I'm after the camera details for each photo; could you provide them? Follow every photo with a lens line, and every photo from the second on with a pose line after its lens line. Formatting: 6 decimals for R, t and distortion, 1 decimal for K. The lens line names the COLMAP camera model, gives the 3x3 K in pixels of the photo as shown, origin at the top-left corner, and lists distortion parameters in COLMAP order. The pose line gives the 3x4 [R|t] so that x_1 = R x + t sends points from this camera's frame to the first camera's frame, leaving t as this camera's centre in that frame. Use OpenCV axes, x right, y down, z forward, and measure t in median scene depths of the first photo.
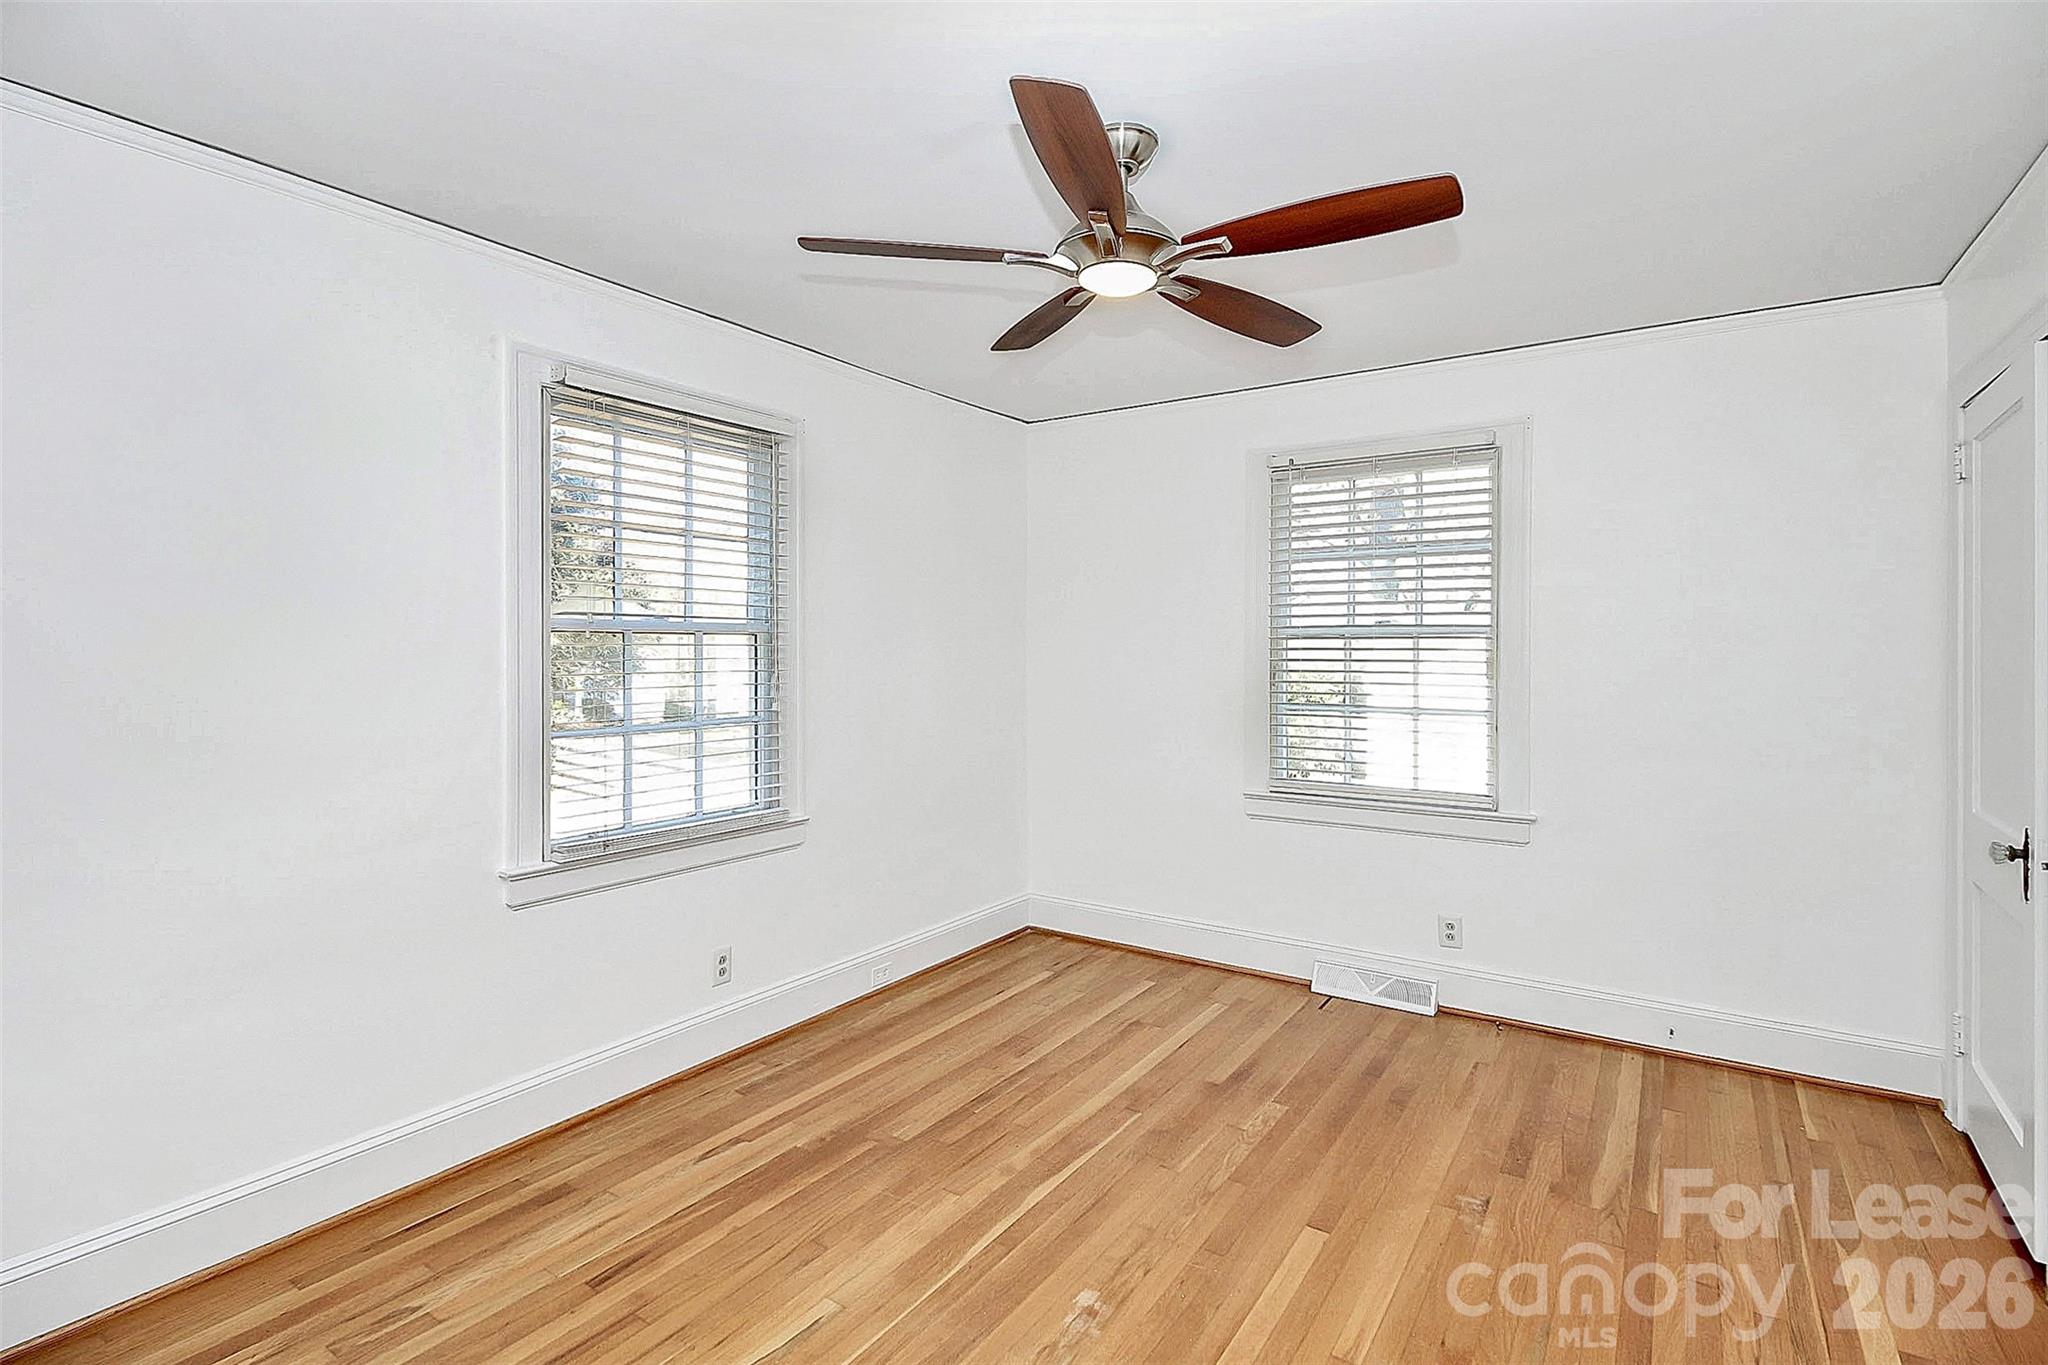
lens RADIAL K [[966.8, 0, 1022.3], [0, 966.8, 661.1], [0, 0, 1]] dist [-0.002098, -0.000728]
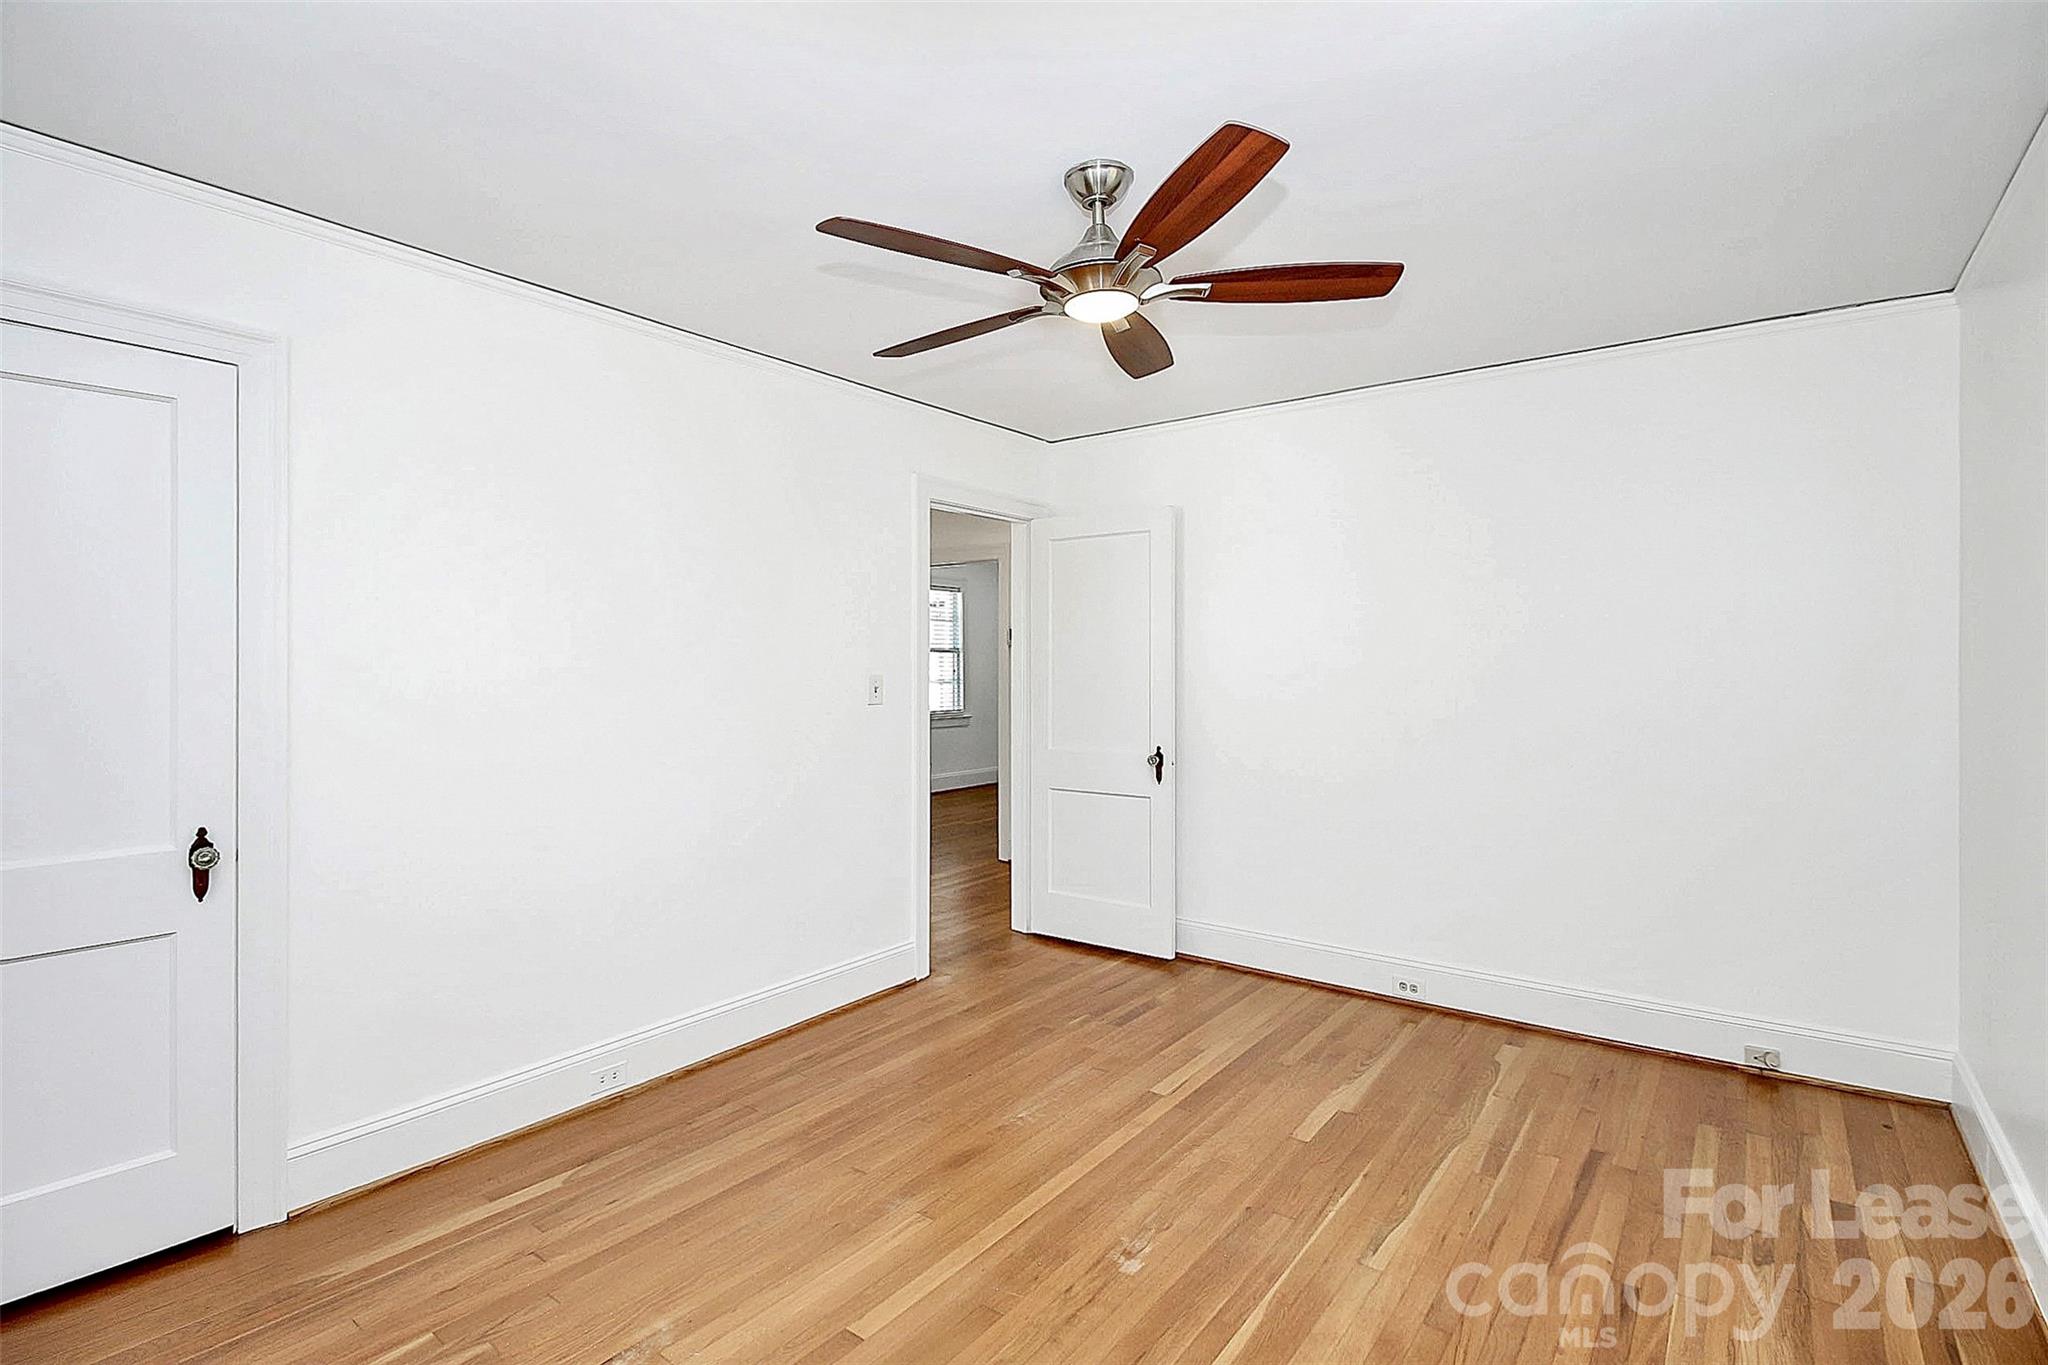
lens RADIAL K [[966.8, 0, 1020.3], [0, 966.8, 676.1], [0, 0, 1]] dist [-0.002098, -0.000728]
pose [[-0.998419, -0.000120, 0.056201, 0.133483], [0.000358, 0.999964, 0.008484, 0.009116], [-0.056200, 0.008491, -0.998383, 2.129712]]
